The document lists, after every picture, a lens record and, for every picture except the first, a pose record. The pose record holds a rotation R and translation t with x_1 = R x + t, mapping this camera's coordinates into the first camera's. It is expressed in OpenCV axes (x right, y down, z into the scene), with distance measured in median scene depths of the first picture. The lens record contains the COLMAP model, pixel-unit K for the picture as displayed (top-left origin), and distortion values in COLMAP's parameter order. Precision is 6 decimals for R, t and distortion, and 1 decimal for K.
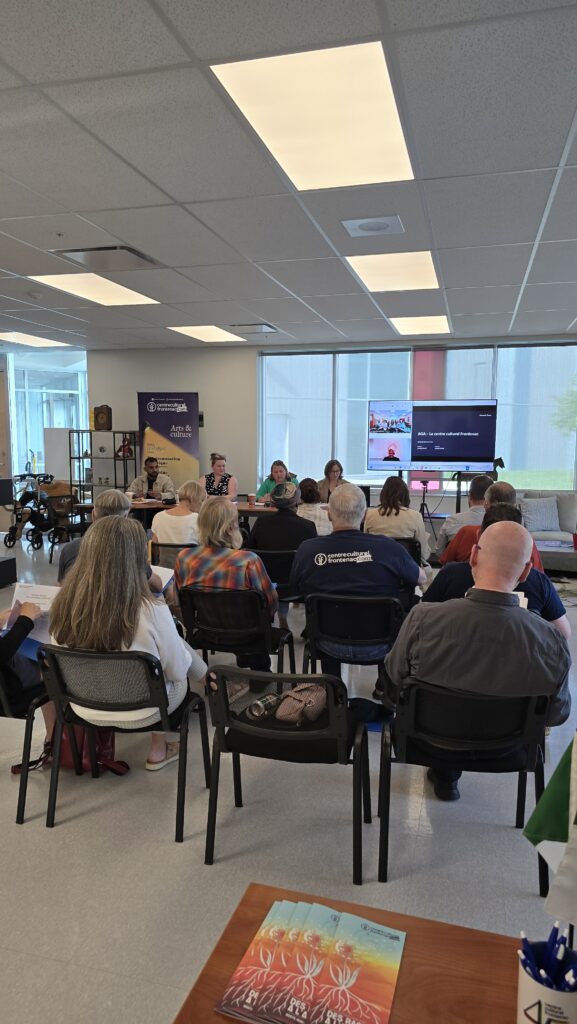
lens RADIAL K [[699.5, 0, 284.5], [0, 699.5, 513.5], [0, 0, 1]] dist [0.036234, -0.016158]
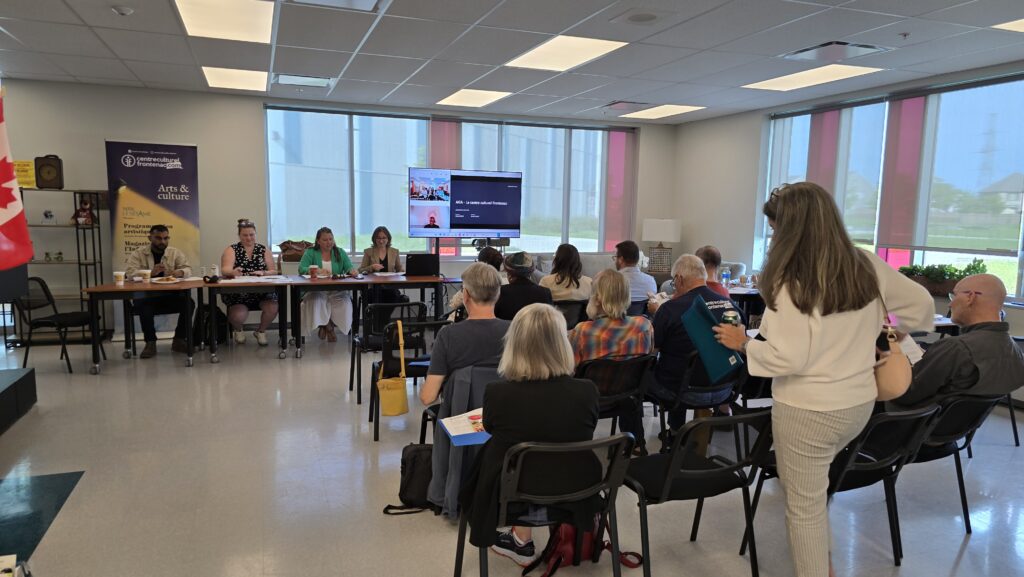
lens RADIAL K [[699.5, 0, 516.4], [0, 699.5, 298.6], [0, 0, 1]] dist [0.036234, -0.016158]
pose [[0.808210, -0.065259, 0.585268, -0.347685], [0.047133, 0.997821, 0.046174, -0.014392], [-0.587006, -0.009733, 0.809524, 0.105737]]
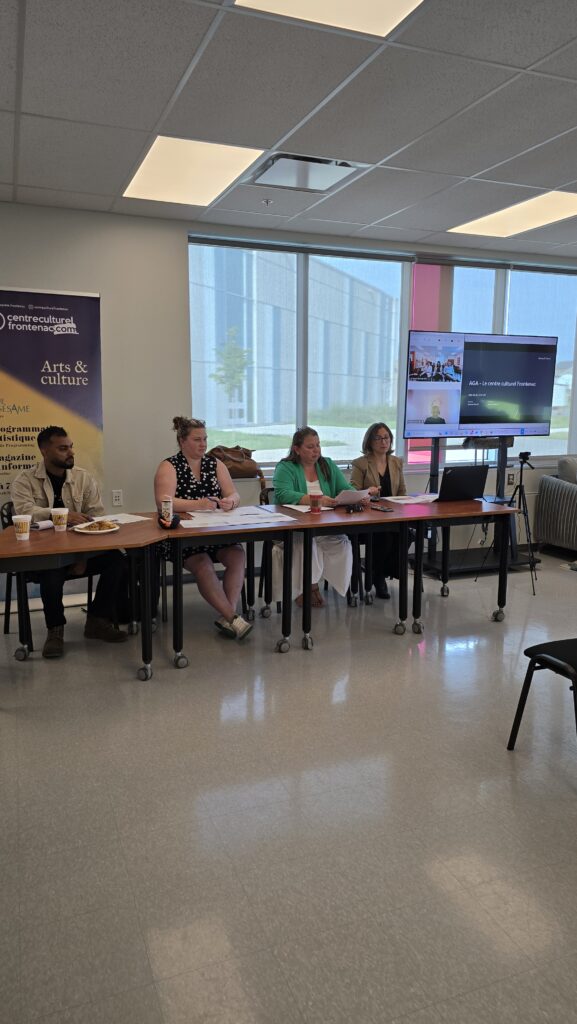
lens RADIAL K [[699.5, 0, 280.7], [0, 699.5, 505.7], [0, 0, 1]] dist [0.036234, -0.016158]
pose [[0.795244, -0.093001, 0.599115, -0.371233], [0.063730, 0.995513, 0.069940, -0.053387], [-0.602931, -0.017438, 0.797602, 0.553701]]
